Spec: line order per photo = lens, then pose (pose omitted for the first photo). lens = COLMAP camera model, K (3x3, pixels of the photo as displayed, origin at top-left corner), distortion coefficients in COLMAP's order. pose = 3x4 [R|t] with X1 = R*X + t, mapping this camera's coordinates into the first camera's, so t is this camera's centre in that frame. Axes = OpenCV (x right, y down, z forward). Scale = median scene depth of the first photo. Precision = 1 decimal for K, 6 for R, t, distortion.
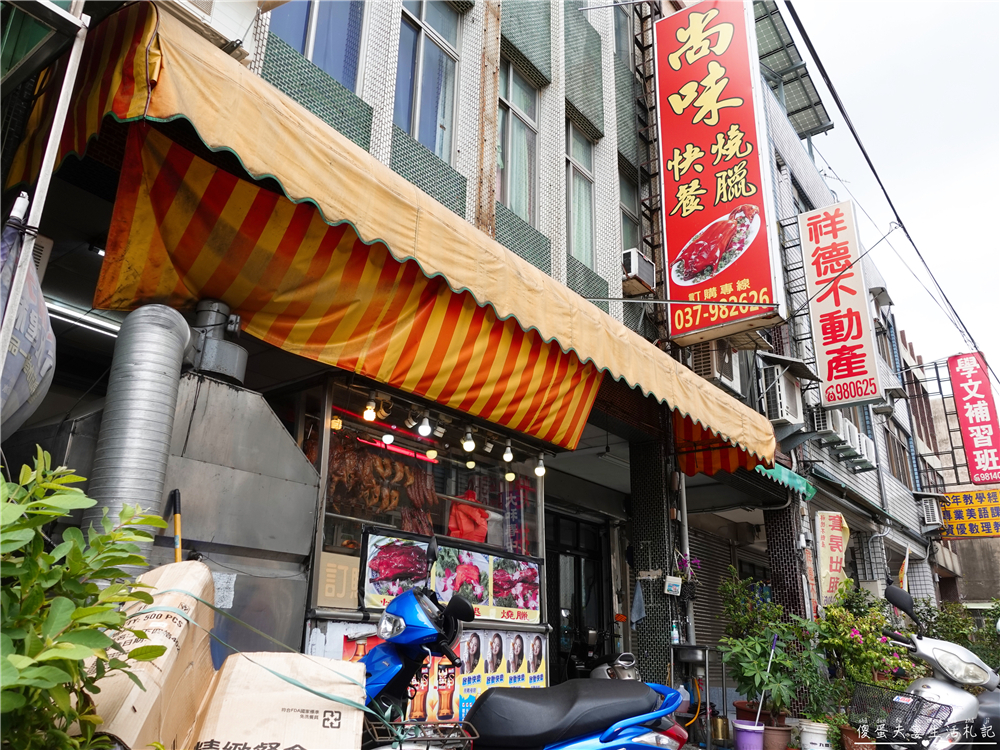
lens RADIAL K [[773.8, 0, 500.0], [0, 773.8, 375.0], [0, 0, 1]] dist [-0.002491, -0.004863]
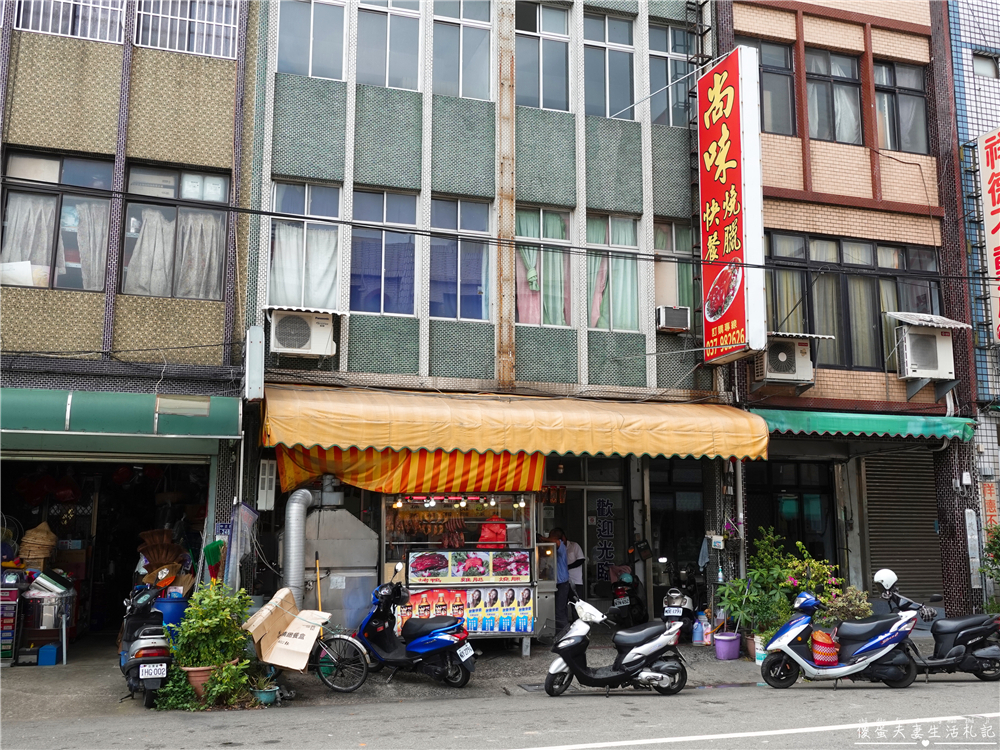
lens RADIAL K [[977.3, 0, 500.0], [0, 977.3, 375.0], [0, 0, 1]] dist [0.009252, 0.002912]
pose [[0.813722, -0.113672, -0.570031, 0.918954], [0.214409, 0.970233, 0.112592, -0.302475], [0.540264, -0.213839, 0.813872, -0.590935]]
